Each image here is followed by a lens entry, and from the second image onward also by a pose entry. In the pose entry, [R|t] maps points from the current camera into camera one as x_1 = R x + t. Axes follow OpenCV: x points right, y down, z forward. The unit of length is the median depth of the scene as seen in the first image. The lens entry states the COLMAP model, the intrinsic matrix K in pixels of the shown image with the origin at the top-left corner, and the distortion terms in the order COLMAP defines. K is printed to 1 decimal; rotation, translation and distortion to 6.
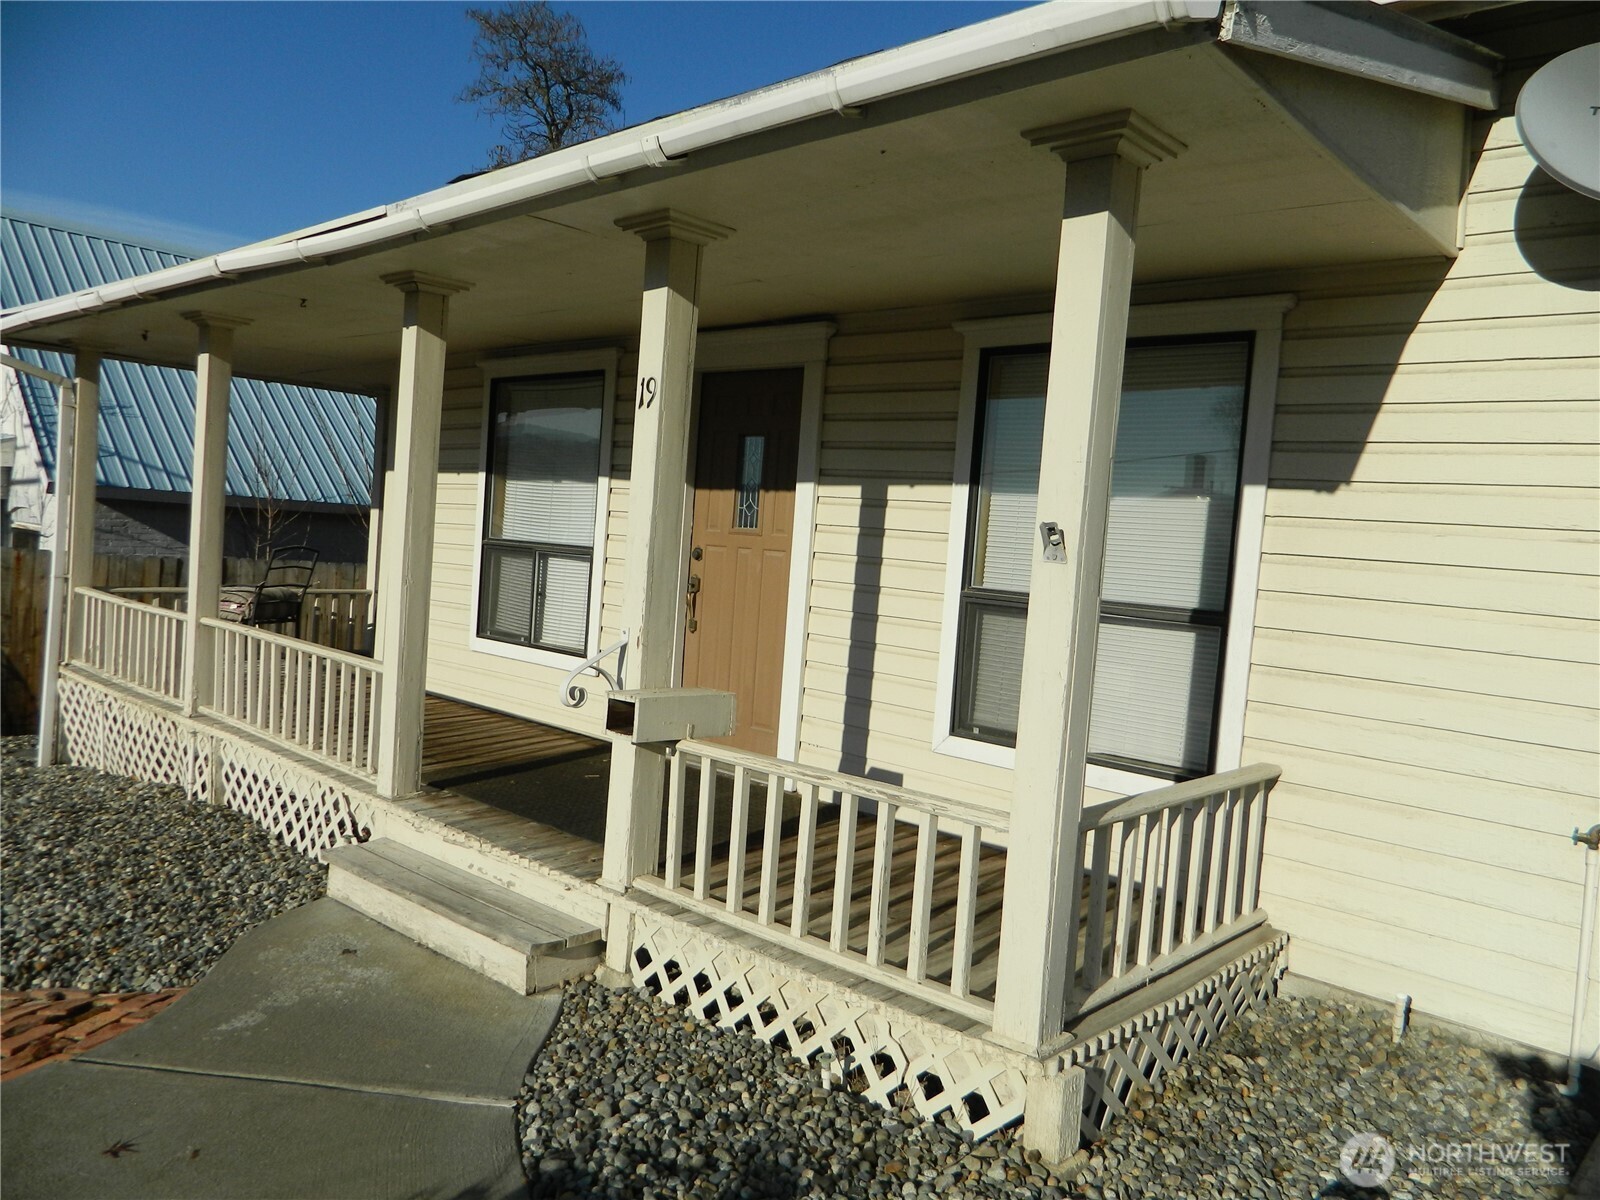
lens RADIAL K [[1169.9, 0, 800.0], [0, 1169.9, 600.0], [0, 0, 1]] dist [-0.000069, -0.003828]
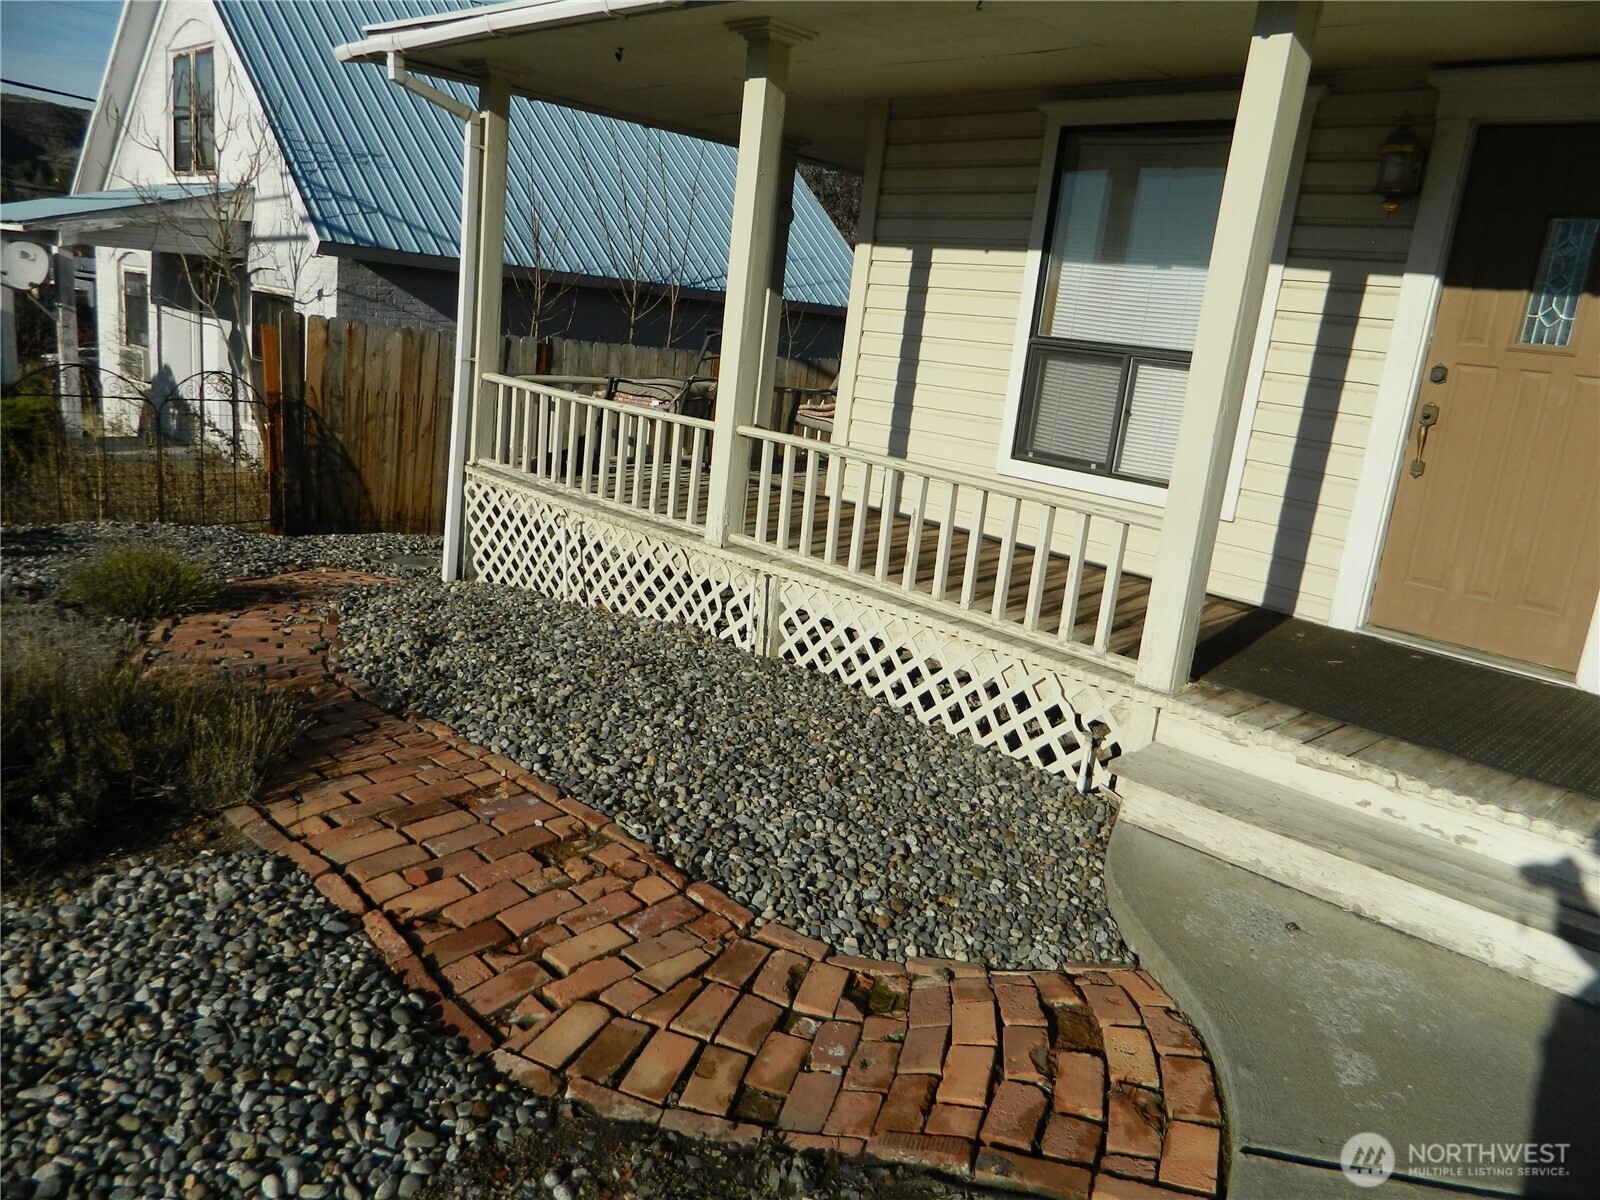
lens RADIAL K [[1169.9, 0, 800.0], [0, 1169.9, 600.0], [0, 0, 1]] dist [-0.000069, -0.003828]
pose [[0.997704, 0.050043, -0.045627, -0.399044], [-0.041105, 0.982944, 0.179255, -0.012331], [0.053819, -0.176968, 0.982744, 0.175962]]
